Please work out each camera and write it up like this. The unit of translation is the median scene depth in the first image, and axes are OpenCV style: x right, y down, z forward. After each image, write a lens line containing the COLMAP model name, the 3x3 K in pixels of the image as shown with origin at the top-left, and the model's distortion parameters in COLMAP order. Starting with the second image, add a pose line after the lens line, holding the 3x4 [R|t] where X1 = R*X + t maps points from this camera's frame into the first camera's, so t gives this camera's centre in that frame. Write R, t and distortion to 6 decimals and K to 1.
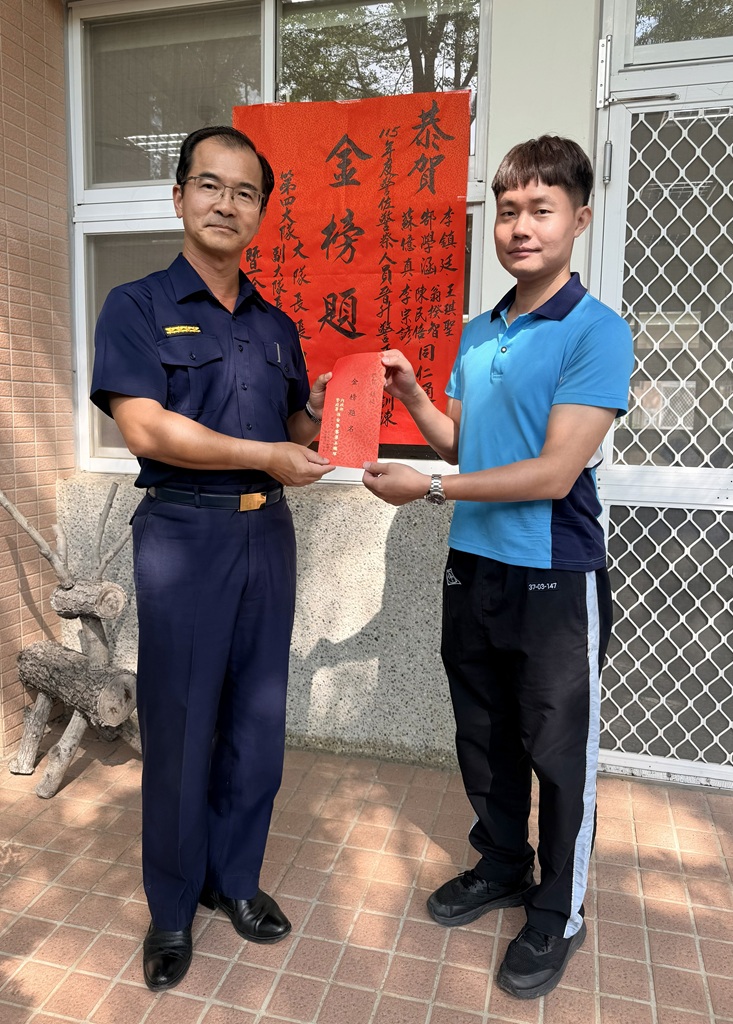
lens RADIAL K [[774.8, 0, 373.2], [0, 774.8, 503.1], [0, 0, 1]] dist [0.030266, -0.033855]
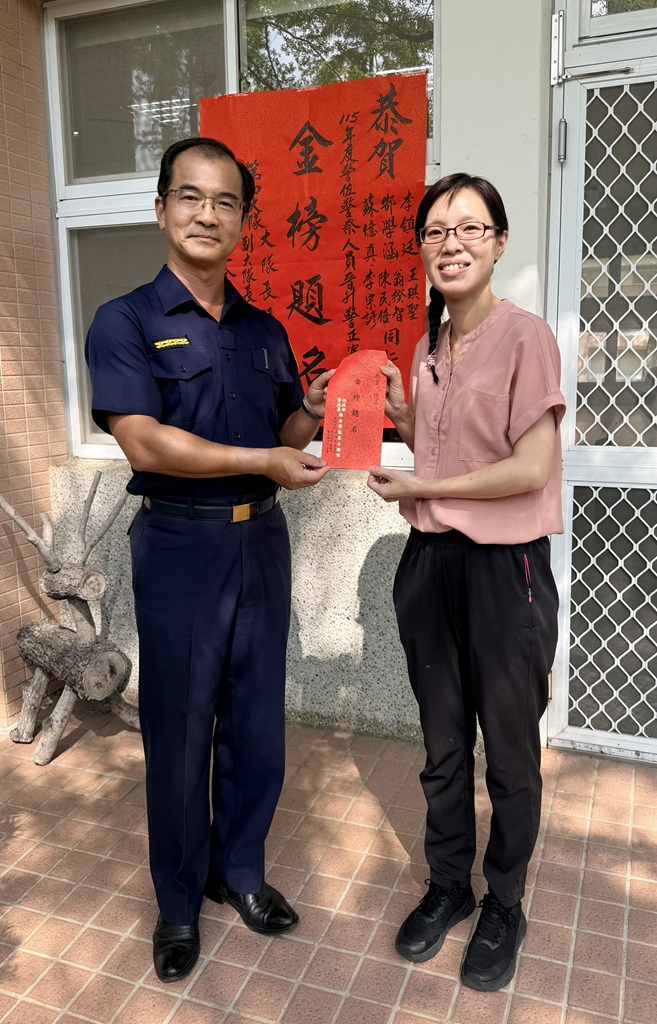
lens RADIAL K [[829.4, 0, 348.8], [0, 829.4, 494.3], [0, 0, 1]] dist [0.057132, -0.083365]
pose [[0.994946, -0.014616, -0.099343, 0.119897], [0.018643, 0.999037, 0.039727, -0.033571], [0.098667, -0.041378, 0.994260, -0.092739]]
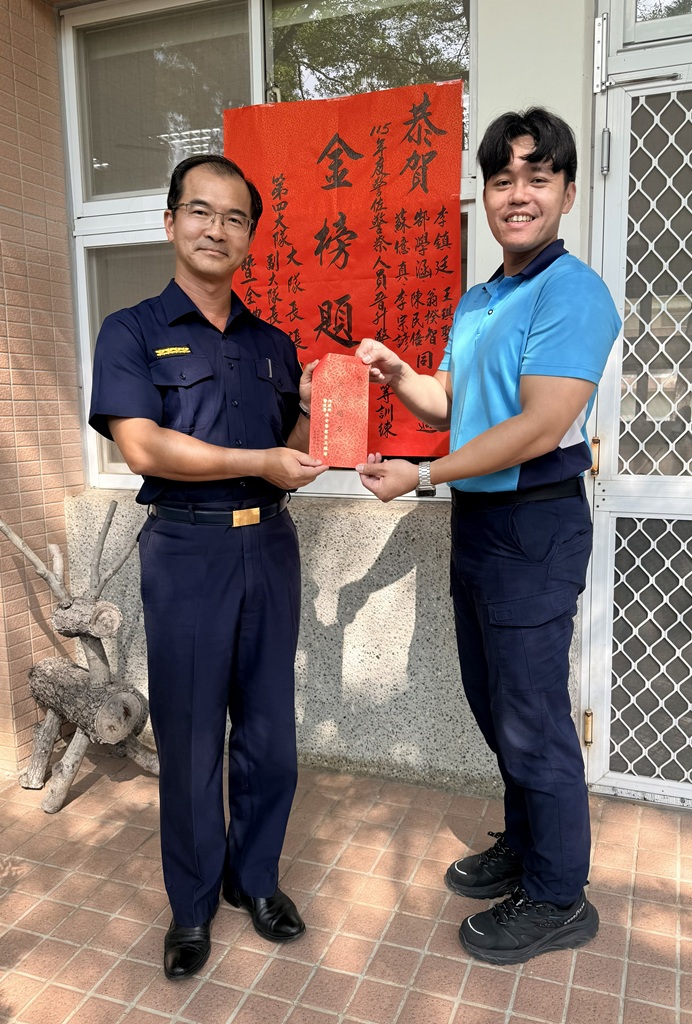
lens RADIAL K [[812.3, 0, 392.3], [0, 812.3, 527.0], [0, 0, 1]] dist [0.034199, -0.038378]
pose [[0.996231, -0.012246, -0.085875, 0.114850], [0.014998, 0.999392, 0.031476, -0.020321], [0.085437, -0.032645, 0.995809, -0.011492]]
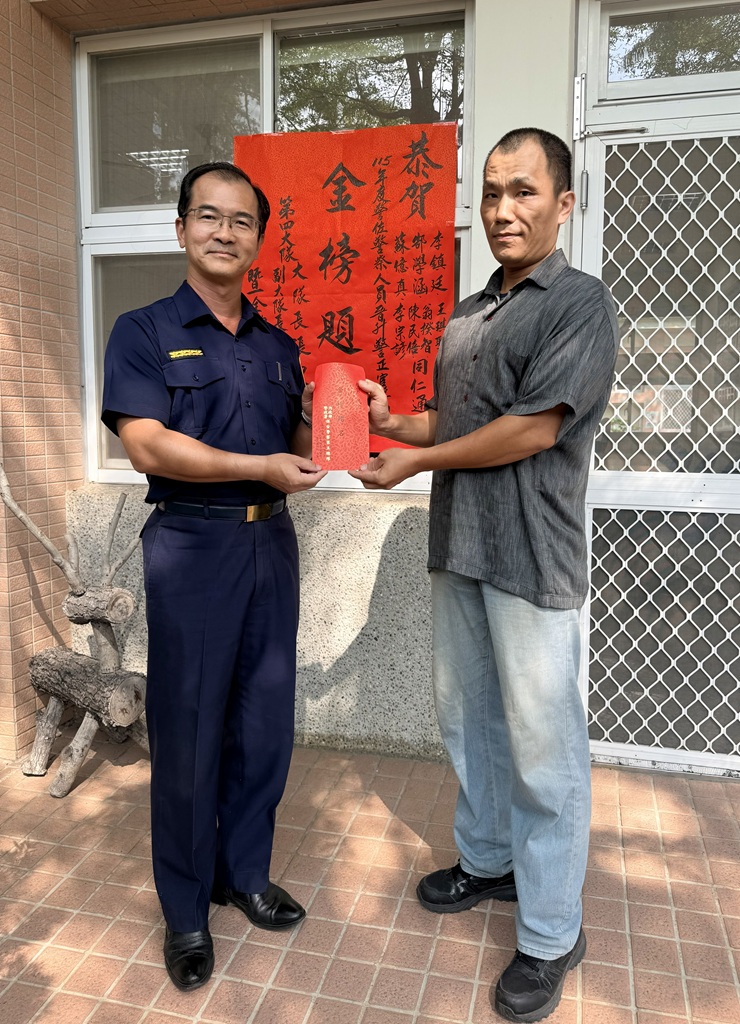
lens RADIAL K [[784.4, 0, 398.3], [0, 784.4, 492.8], [0, 0, 1]] dist [0.051549, -0.064713]
pose [[0.999640, -0.012337, 0.023837, 0.011859], [0.012821, 0.999712, -0.020265, -0.000483], [-0.023580, 0.020564, 0.999510, -0.071172]]
